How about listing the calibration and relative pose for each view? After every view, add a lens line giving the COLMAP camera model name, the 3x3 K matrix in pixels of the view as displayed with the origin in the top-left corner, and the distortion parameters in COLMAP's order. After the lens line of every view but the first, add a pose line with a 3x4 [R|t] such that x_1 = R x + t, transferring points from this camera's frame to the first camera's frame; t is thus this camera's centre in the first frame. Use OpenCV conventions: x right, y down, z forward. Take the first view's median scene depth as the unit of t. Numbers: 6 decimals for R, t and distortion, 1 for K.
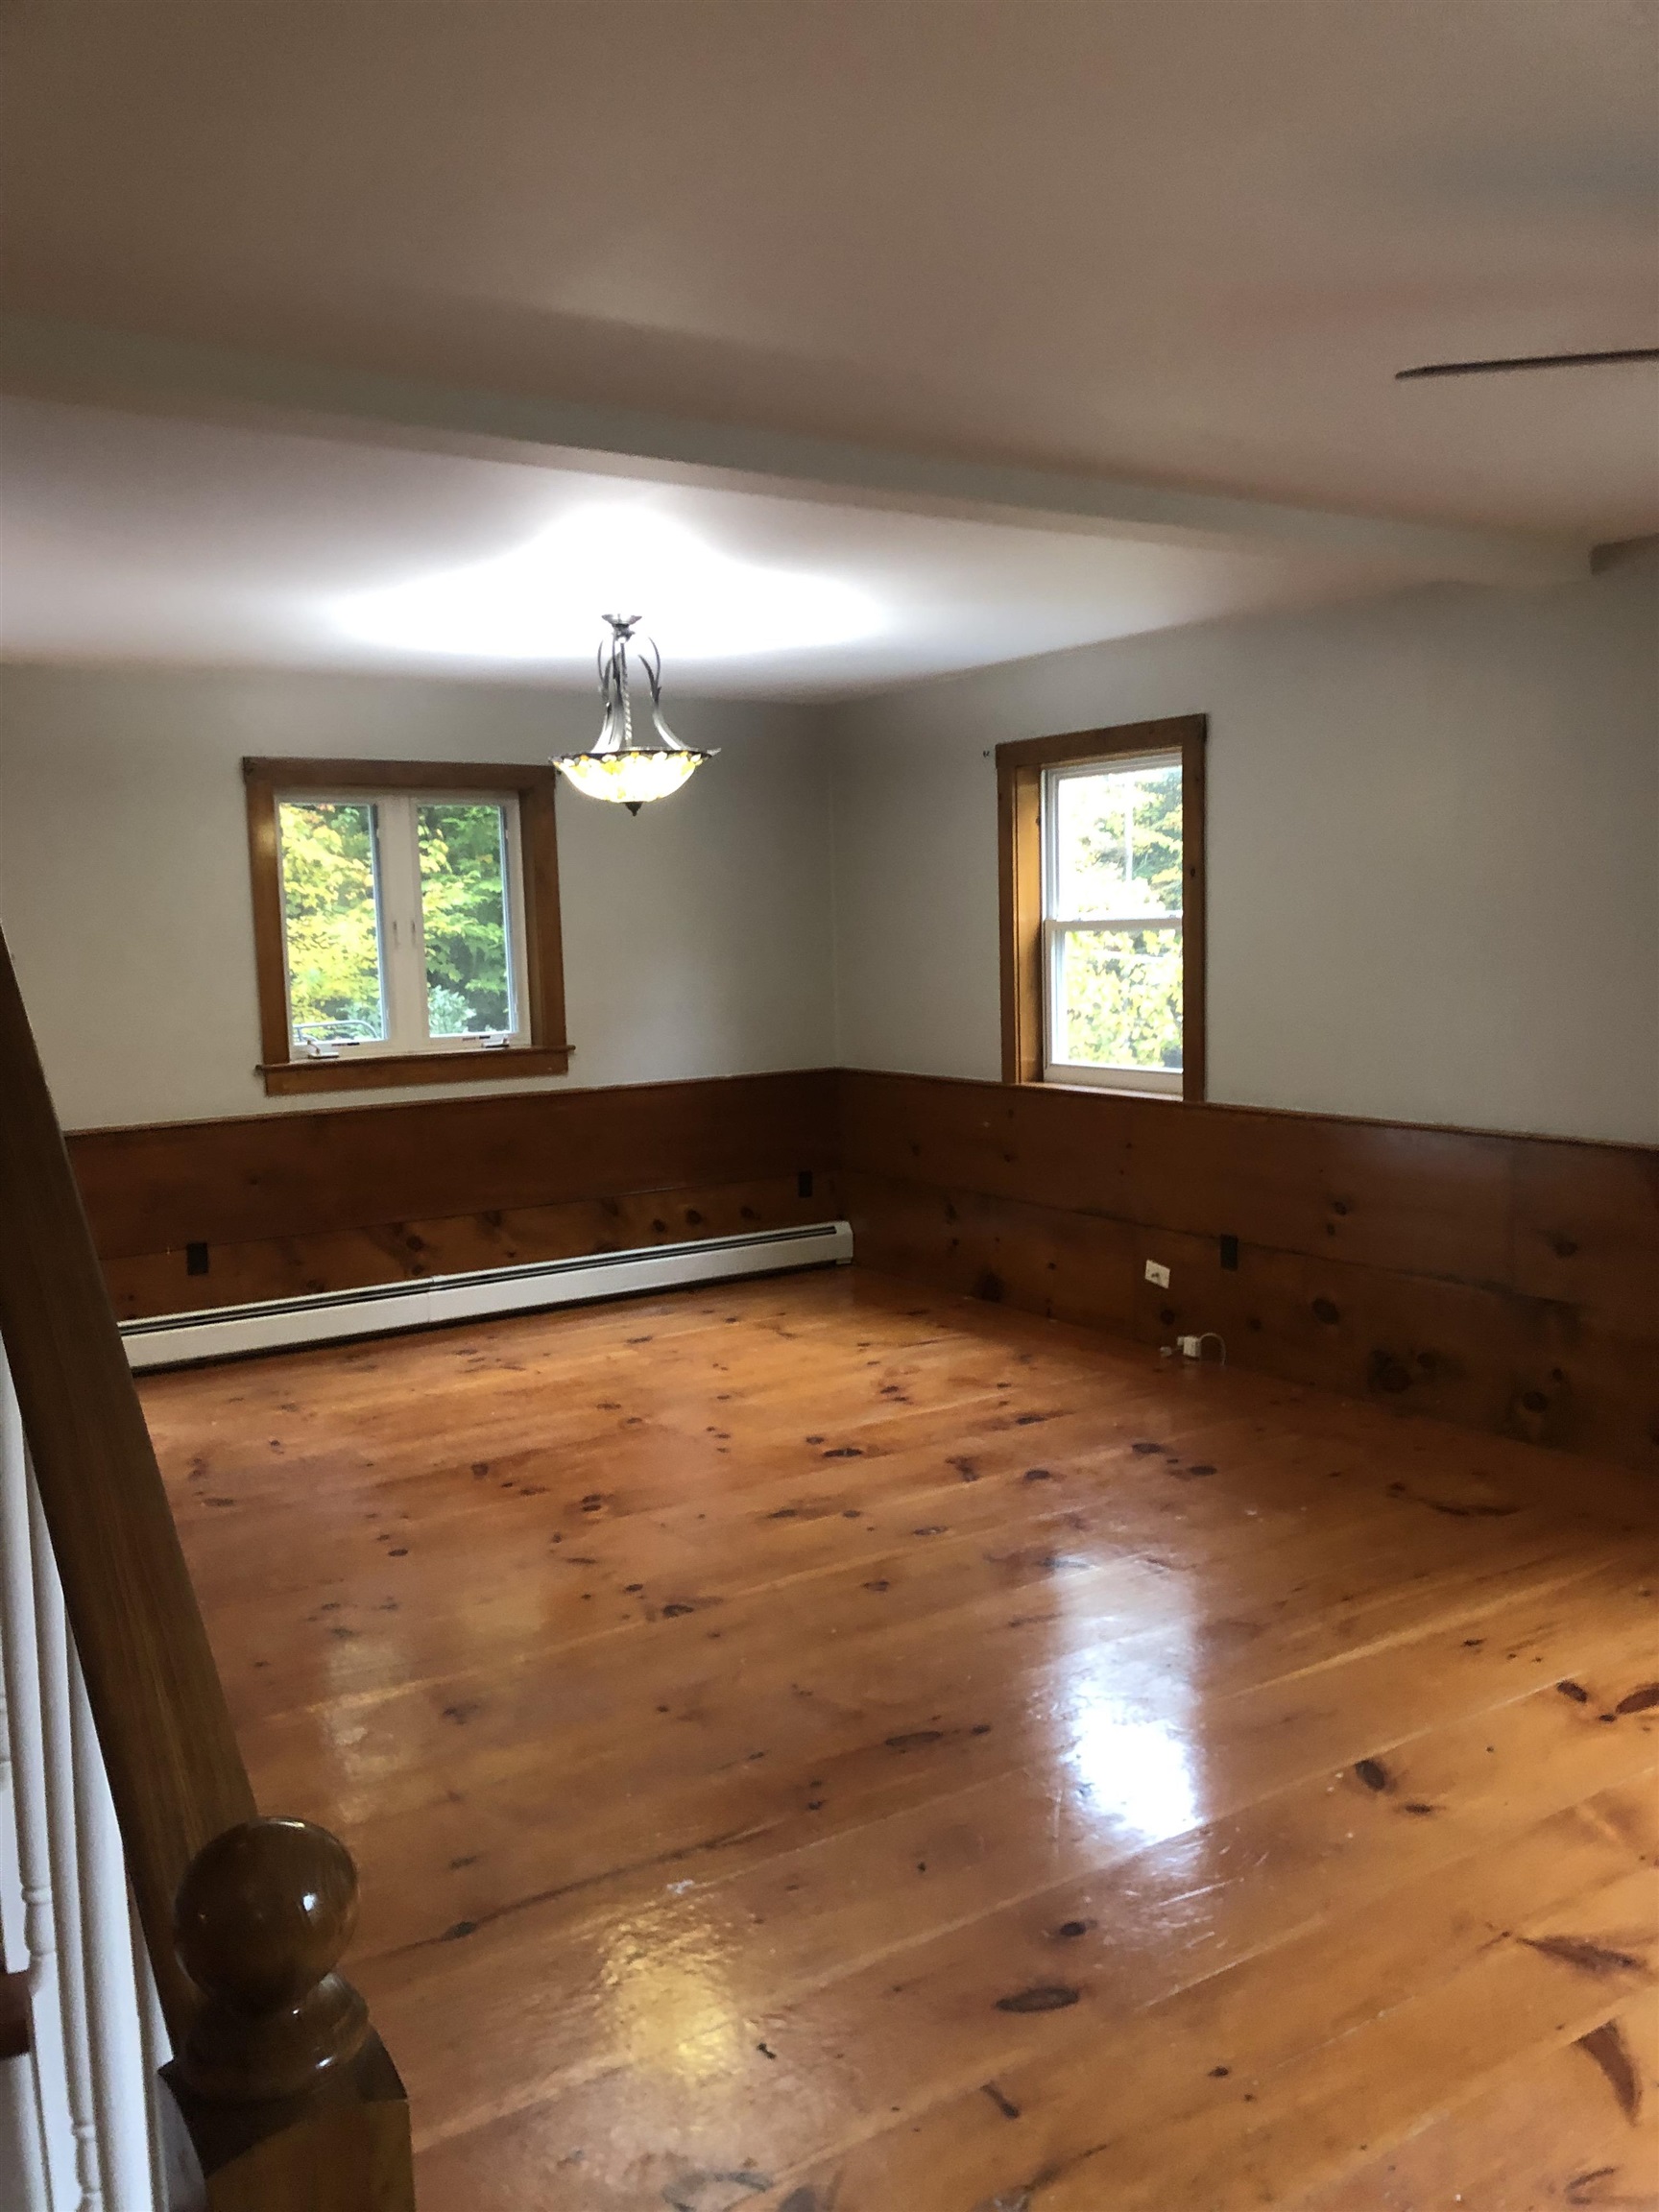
lens RADIAL K [[1804.4, 0, 827.6], [0, 1804.4, 1109.2], [0, 0, 1]] dist [0.023145, -0.029718]
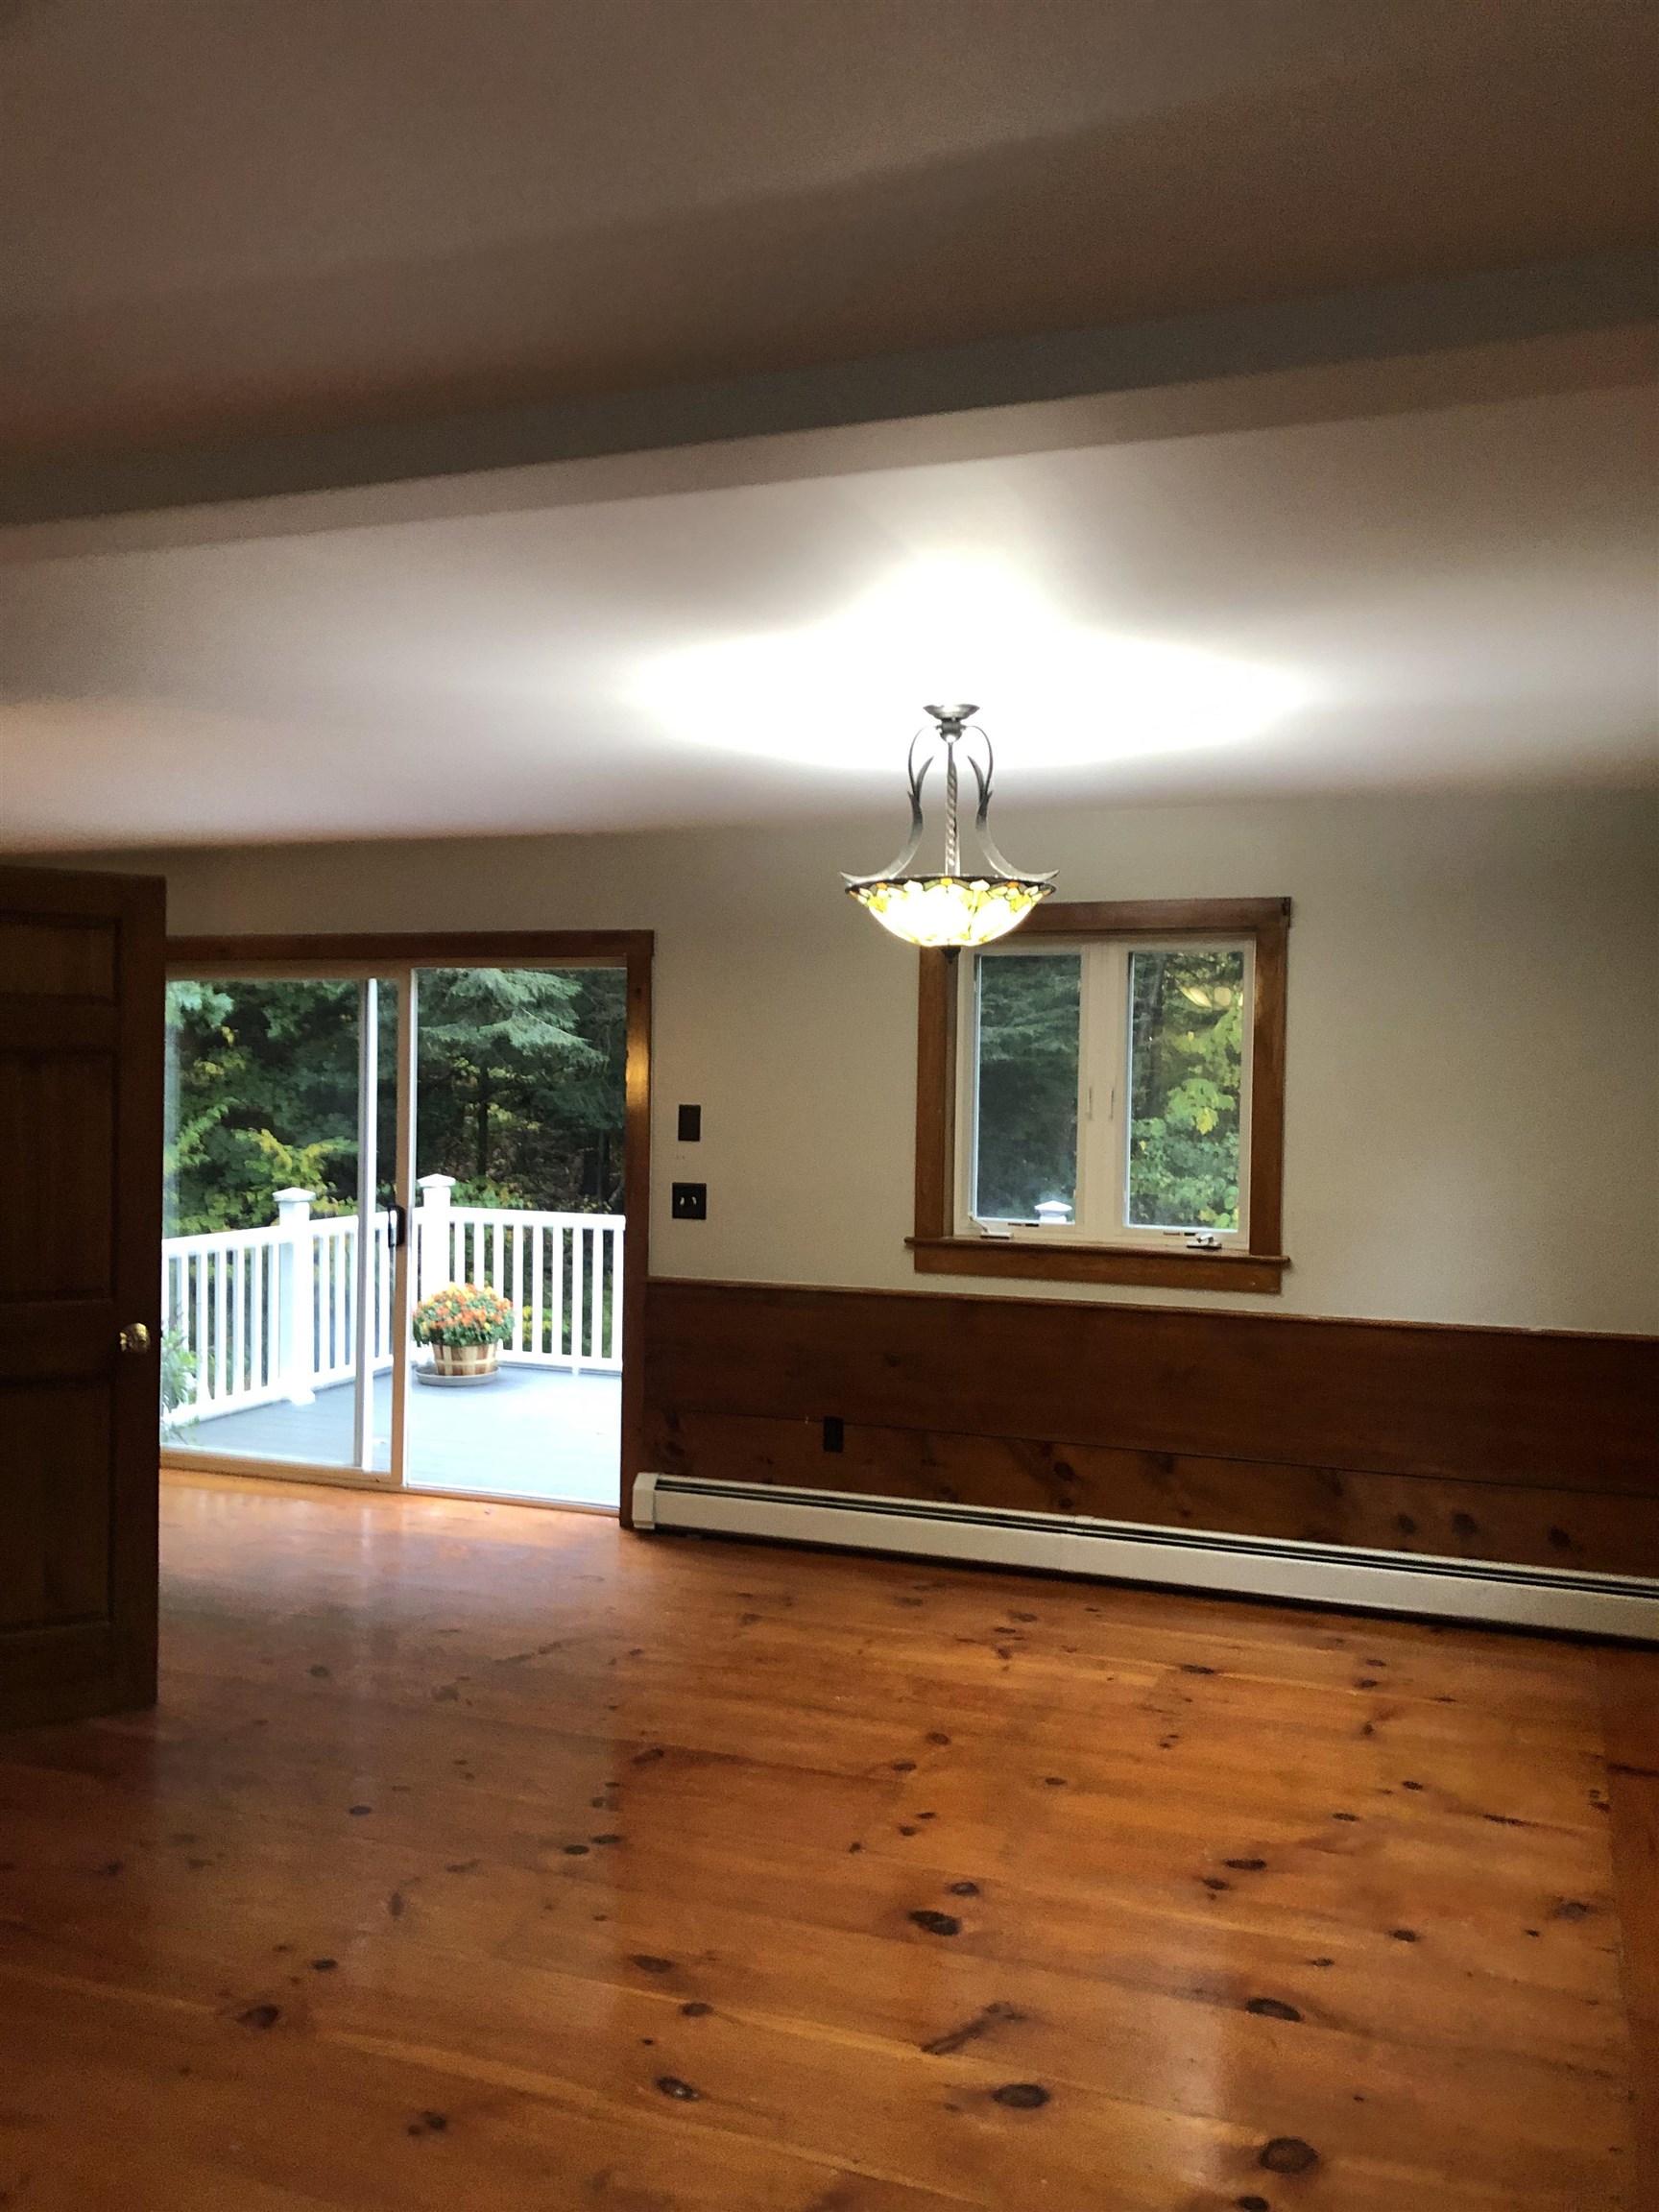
lens RADIAL K [[1804.4, 0, 827.7], [0, 1804.4, 1099.9], [0, 0, 1]] dist [0.023145, -0.029718]
pose [[0.585479, 0.053025, -0.808952, 0.420720], [-0.116616, 0.992989, -0.019313, -0.075596], [0.802256, 0.105644, 0.587558, 0.456995]]
